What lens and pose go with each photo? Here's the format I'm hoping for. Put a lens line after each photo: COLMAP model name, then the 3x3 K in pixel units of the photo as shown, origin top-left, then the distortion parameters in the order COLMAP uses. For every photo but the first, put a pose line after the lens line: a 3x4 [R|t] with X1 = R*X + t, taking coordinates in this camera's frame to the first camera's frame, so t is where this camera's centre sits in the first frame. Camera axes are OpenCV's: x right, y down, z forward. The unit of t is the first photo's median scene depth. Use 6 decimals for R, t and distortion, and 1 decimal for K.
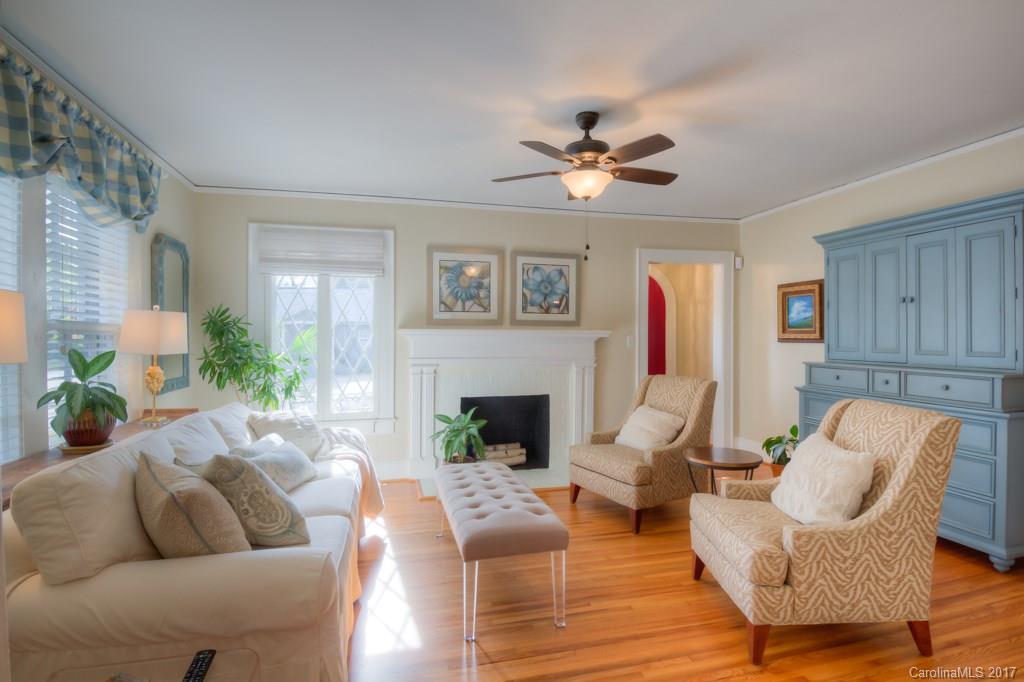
lens RADIAL K [[502.9, 0, 516.5], [0, 502.9, 333.1], [0, 0, 1]] dist [-0.000647, -0.000778]
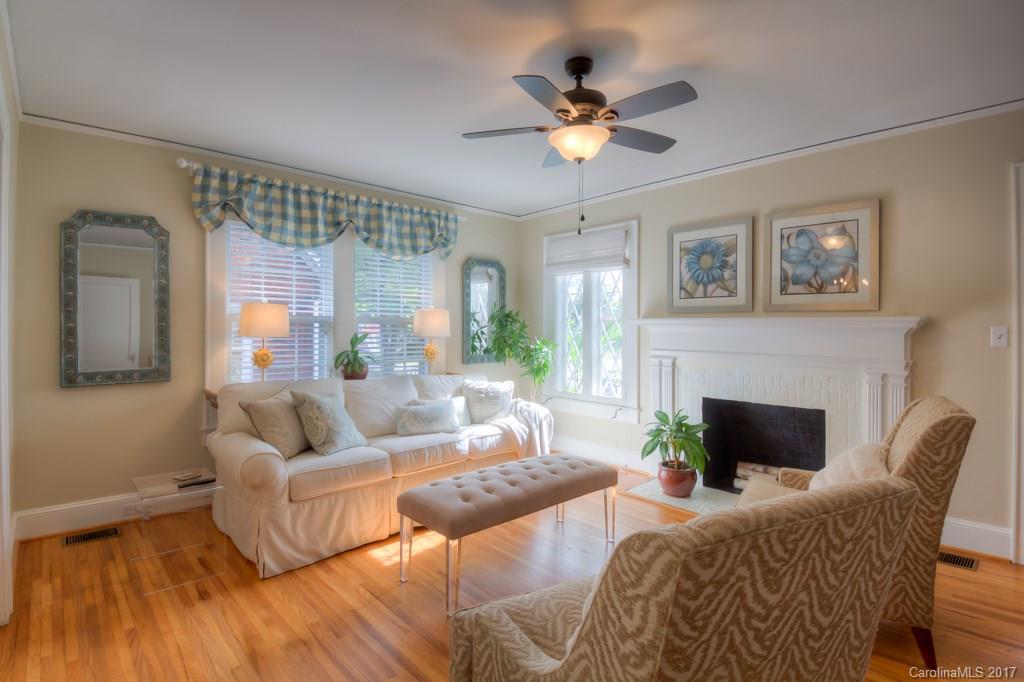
lens RADIAL K [[494.2, 0, 511.7], [0, 494.2, 318.1], [0, 0, 1]] dist [-0.010828, -0.000472]
pose [[0.467304, -0.015693, -0.883958, 0.491361], [-0.001289, 0.999829, -0.018432, 0.008976], [0.884096, 0.009753, 0.467204, 0.318364]]
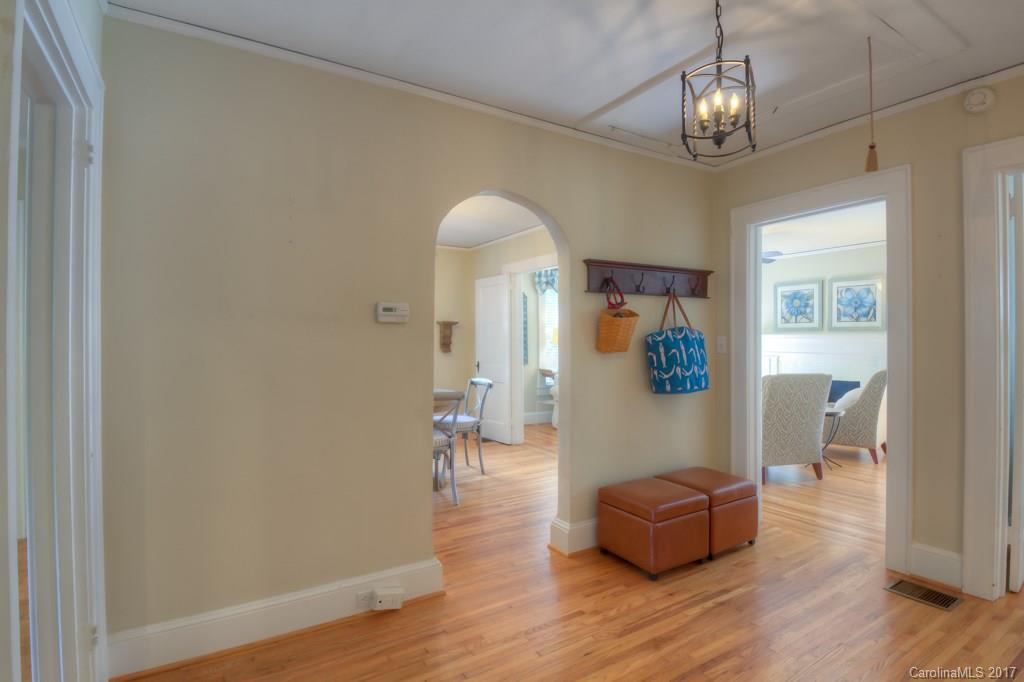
lens RADIAL K [[502.9, 0, 516.5], [0, 502.9, 333.1], [0, 0, 1]] dist [-0.000647, -0.000778]
pose [[0.293644, -0.014616, -0.955803, 1.151394], [0.002855, 0.999892, -0.014413, 0.009856], [0.955911, 0.001504, 0.293654, -0.297214]]
